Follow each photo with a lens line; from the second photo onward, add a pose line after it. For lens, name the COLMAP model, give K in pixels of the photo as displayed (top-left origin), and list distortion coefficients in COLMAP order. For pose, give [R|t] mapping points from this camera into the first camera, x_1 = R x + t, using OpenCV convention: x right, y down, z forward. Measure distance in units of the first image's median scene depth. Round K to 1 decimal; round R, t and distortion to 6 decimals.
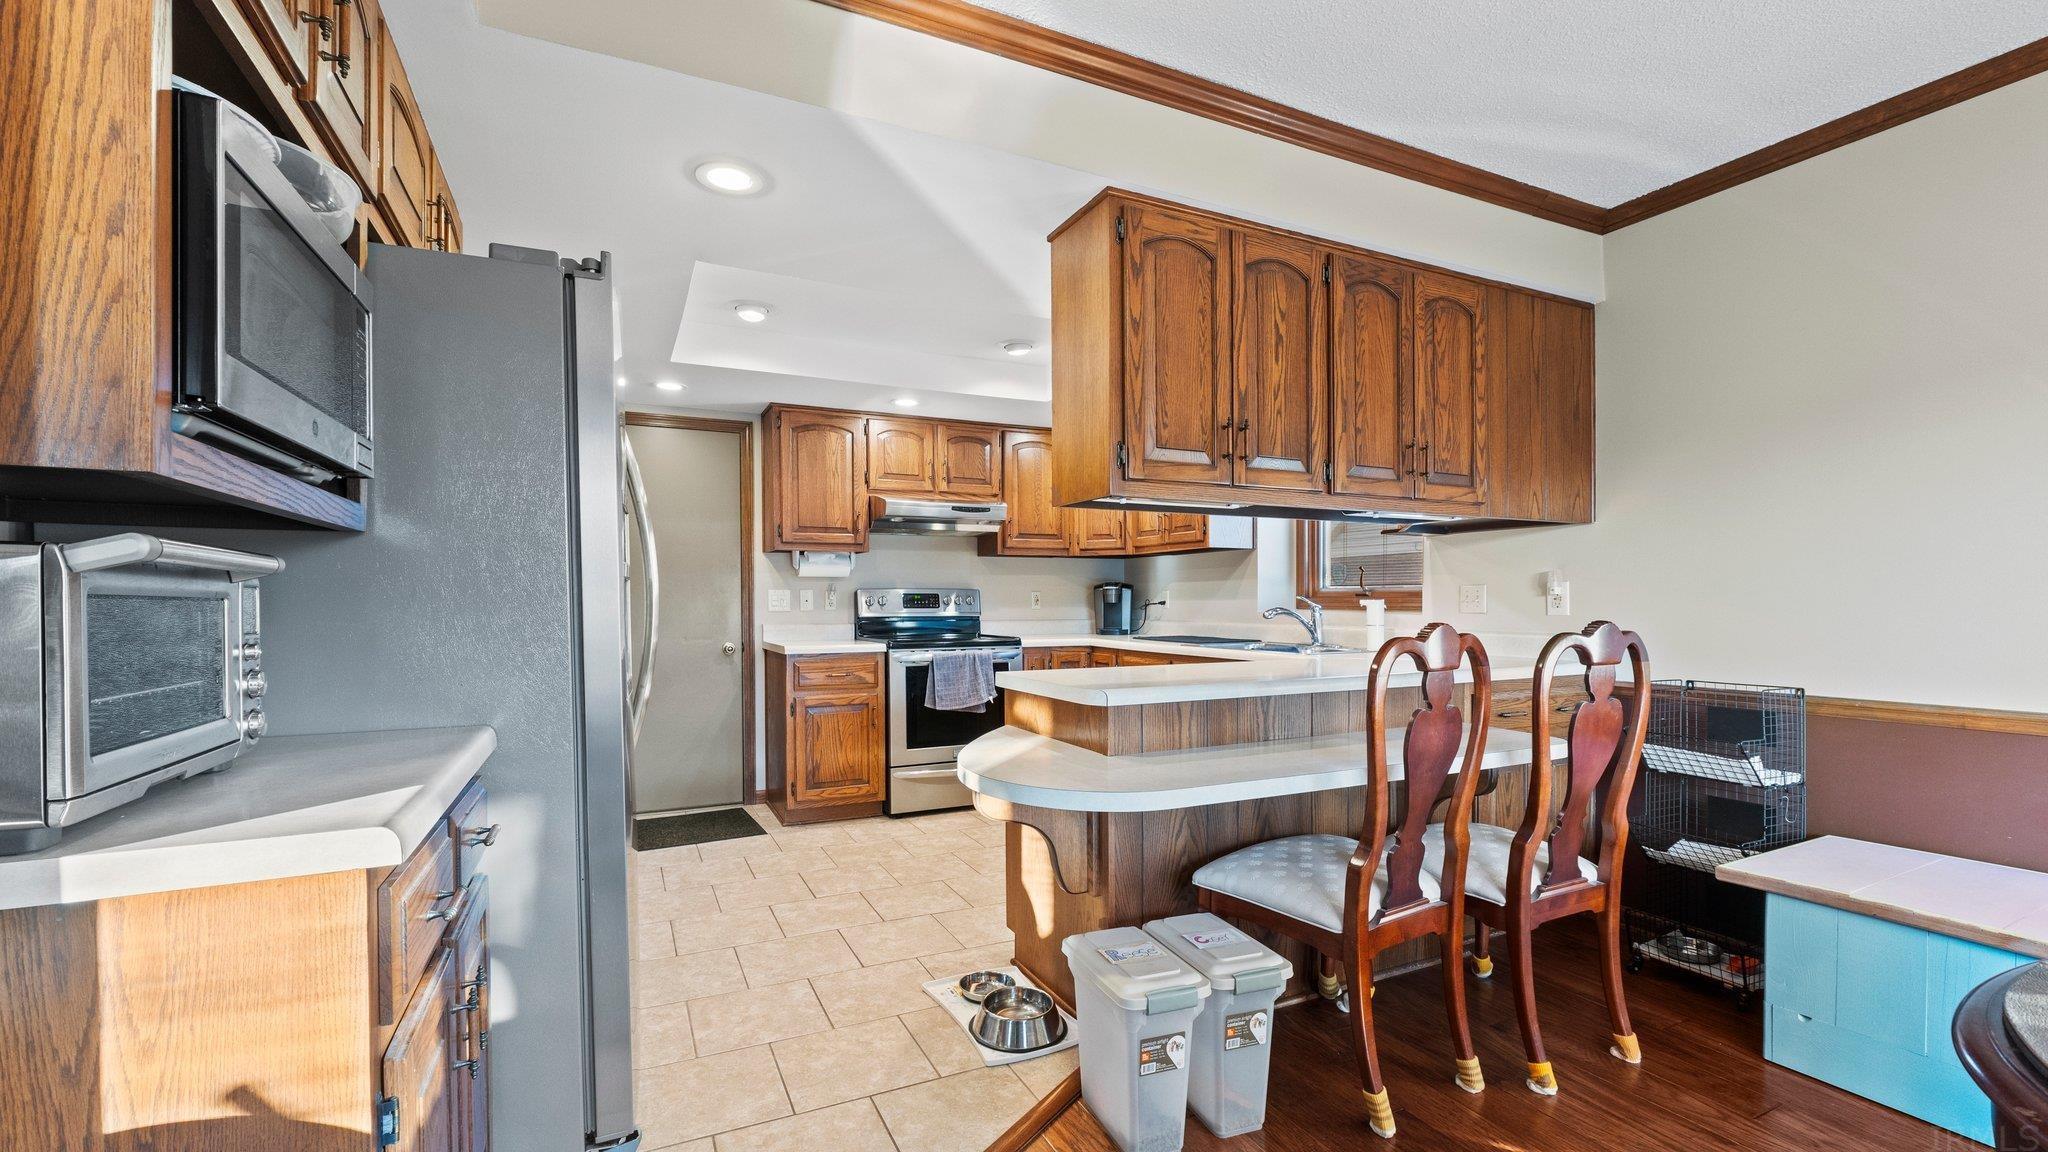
lens RADIAL K [[854.8, 0, 1022.1], [0, 854.8, 599.2], [0, 0, 1]] dist [-0.011229, -0.000061]
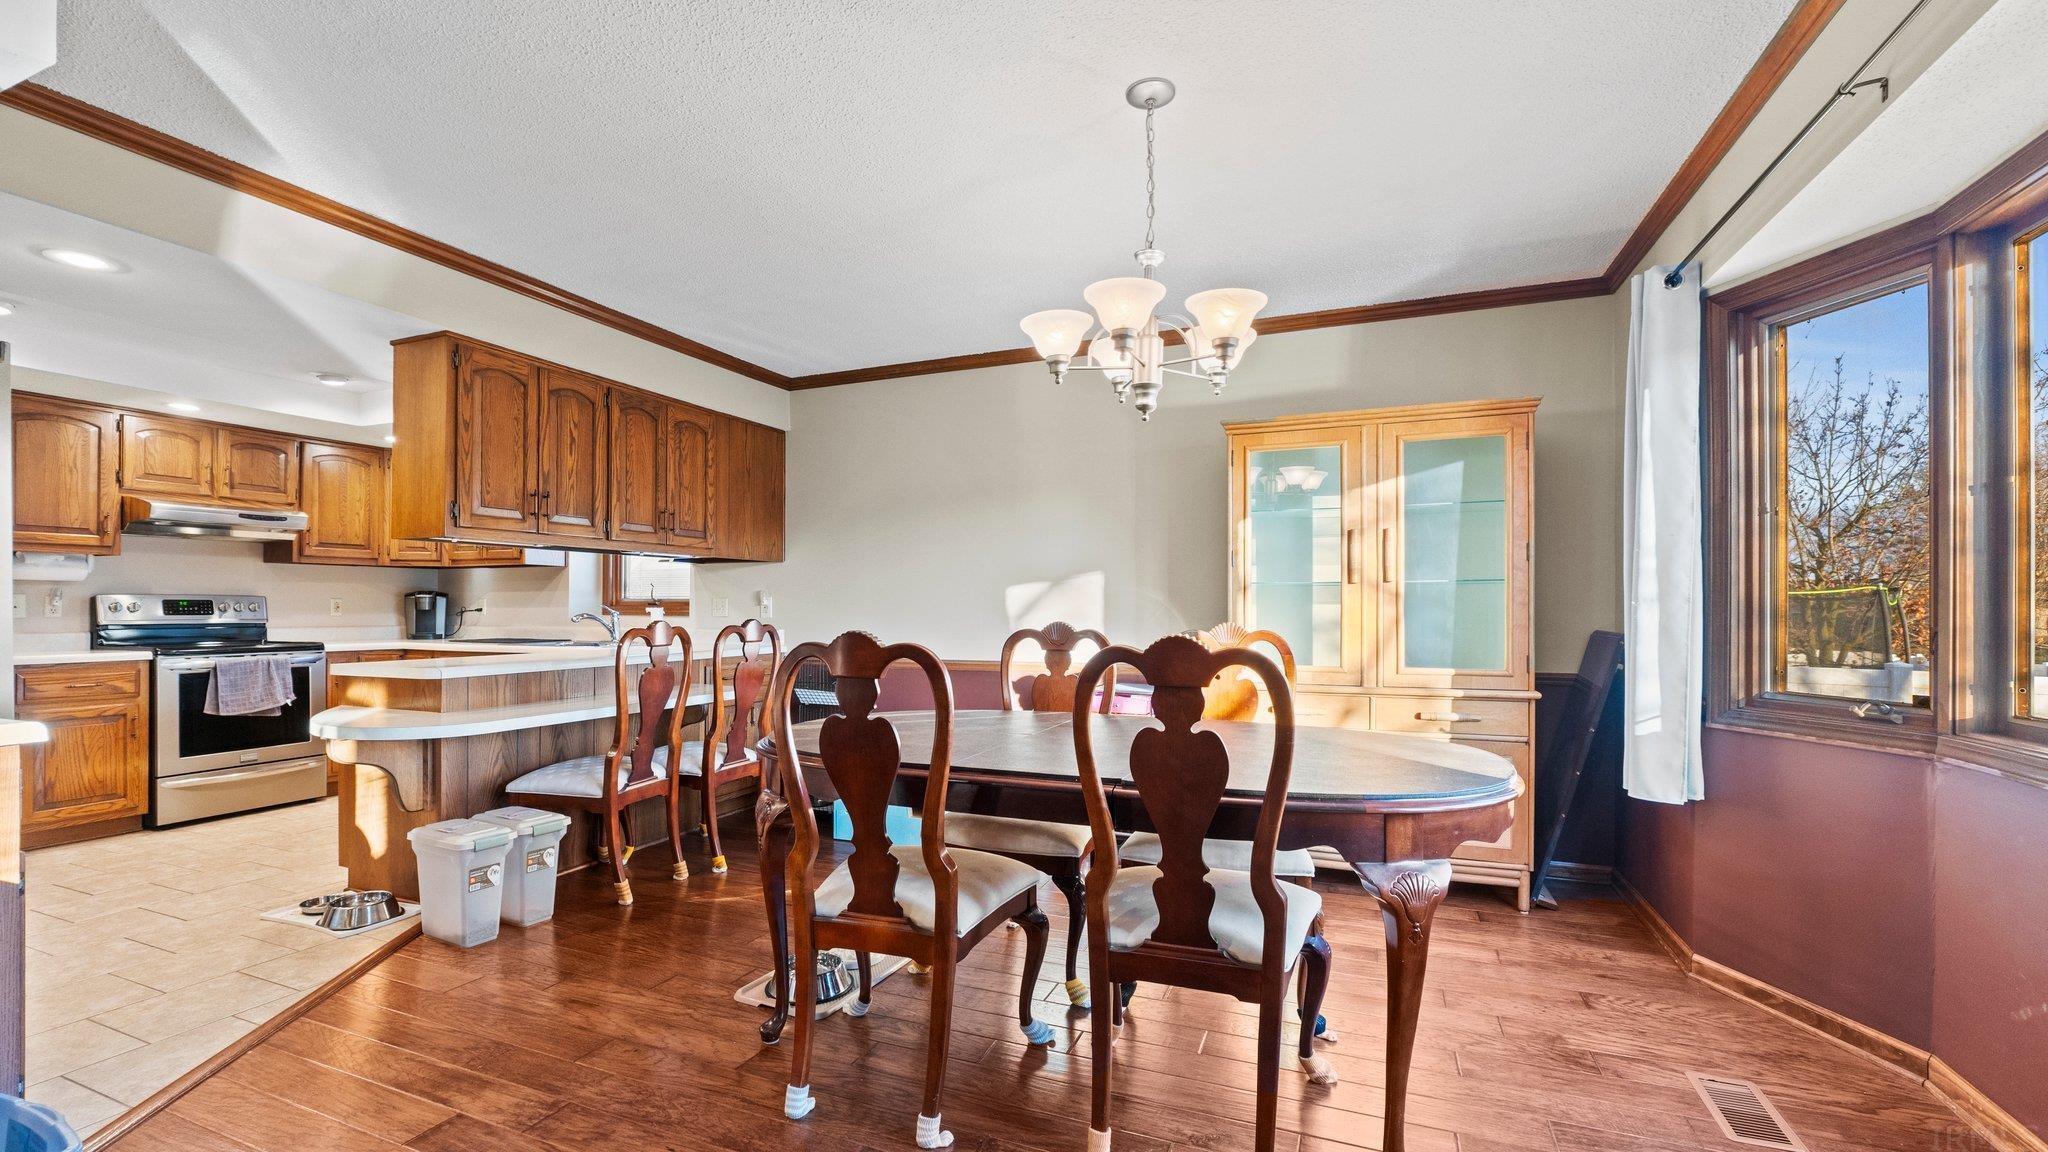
lens RADIAL K [[854.8, 0, 1022.1], [0, 854.8, 599.2], [0, 0, 1]] dist [-0.011229, -0.000061]
pose [[0.740808, 0.009737, 0.671647, -0.117744], [-0.003483, 0.999937, -0.010655, -0.000754], [-0.671708, 0.005553, 0.740795, -0.622832]]
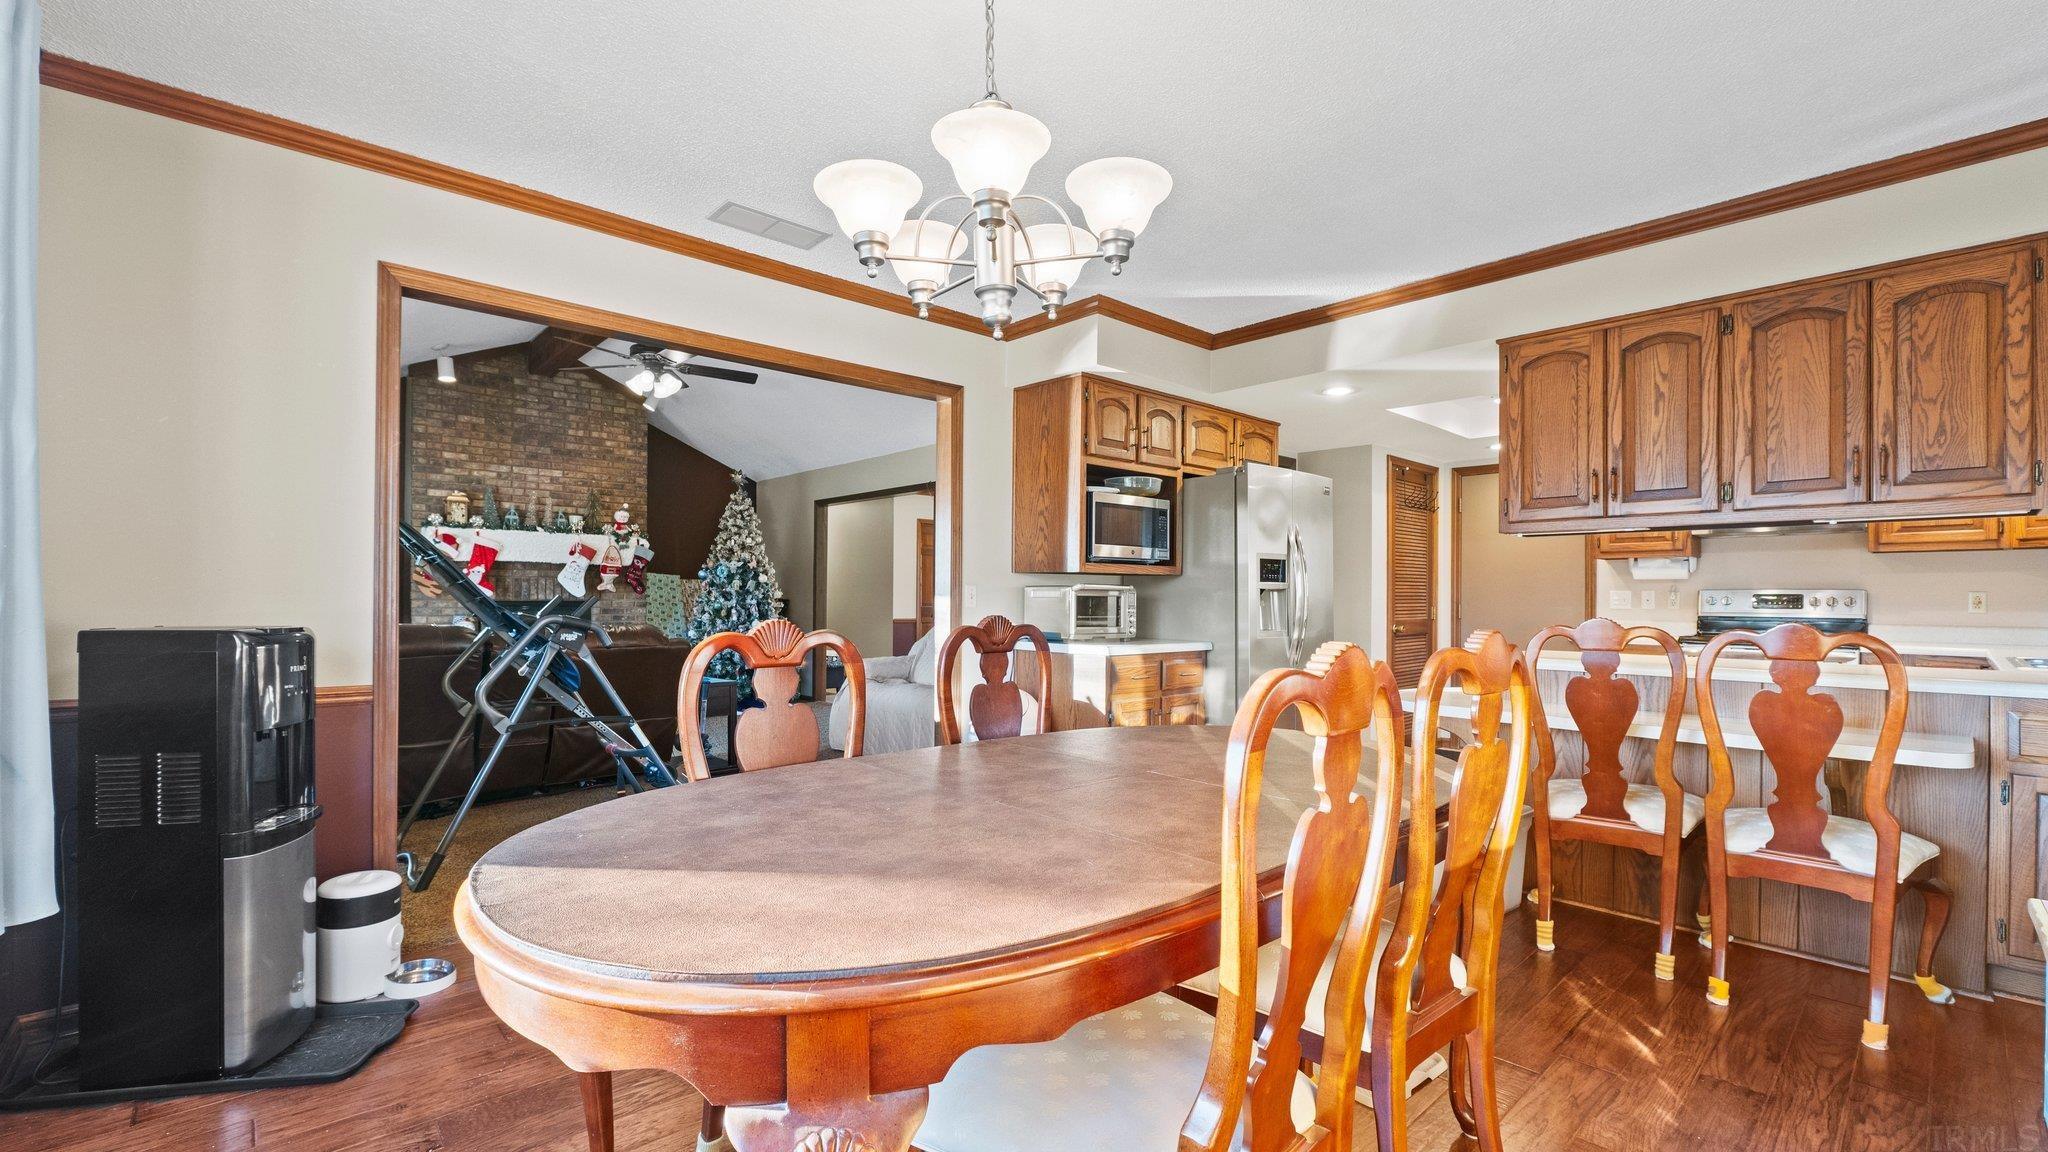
lens RADIAL K [[854.8, 0, 1022.1], [0, 854.8, 599.2], [0, 0, 1]] dist [-0.011229, -0.000061]
pose [[0.269914, 0.011168, -0.962820, 1.121381], [-0.006415, 0.999931, 0.009800, -0.008133], [0.962863, 0.003531, 0.269967, -0.224342]]
